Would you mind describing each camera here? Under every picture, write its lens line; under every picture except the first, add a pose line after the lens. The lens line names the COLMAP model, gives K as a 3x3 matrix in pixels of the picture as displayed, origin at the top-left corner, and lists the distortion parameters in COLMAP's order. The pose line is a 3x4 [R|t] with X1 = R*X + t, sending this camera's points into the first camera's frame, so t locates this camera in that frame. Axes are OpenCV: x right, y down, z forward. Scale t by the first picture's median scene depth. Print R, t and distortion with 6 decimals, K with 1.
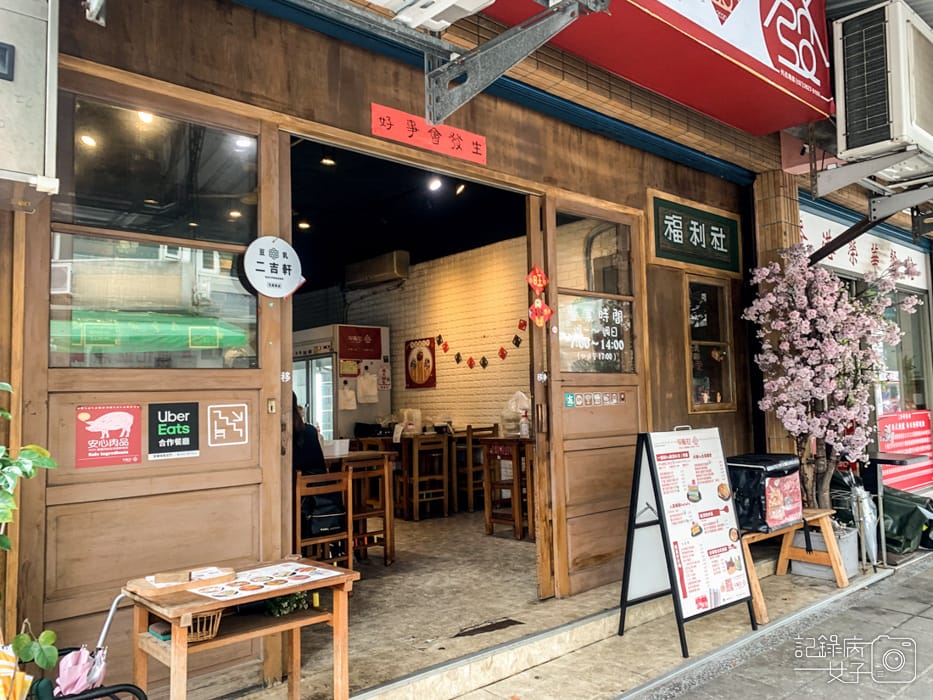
lens RADIAL K [[715.8, 0, 466.4], [0, 715.8, 347.5], [0, 0, 1]] dist [0.038808, -0.013564]
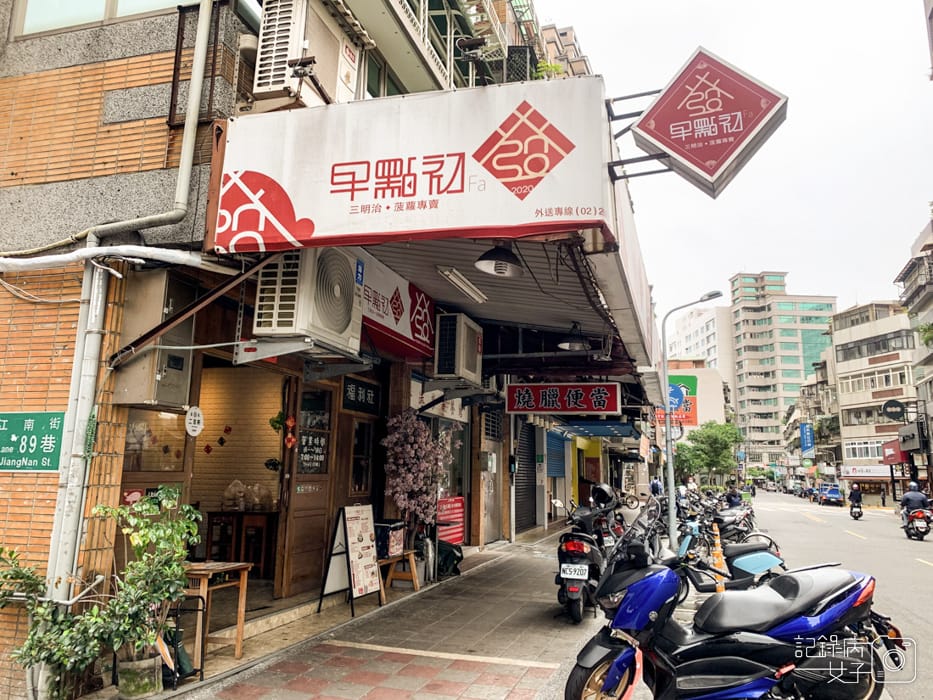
lens RADIAL K [[715.8, 0, 466.4], [0, 715.8, 348.7], [0, 0, 1]] dist [0.038808, -0.013564]
pose [[0.845437, 0.128949, 0.518274, -0.469034], [-0.072914, 0.989197, -0.127175, -0.074821], [-0.529074, 0.069729, 0.845706, -0.773084]]
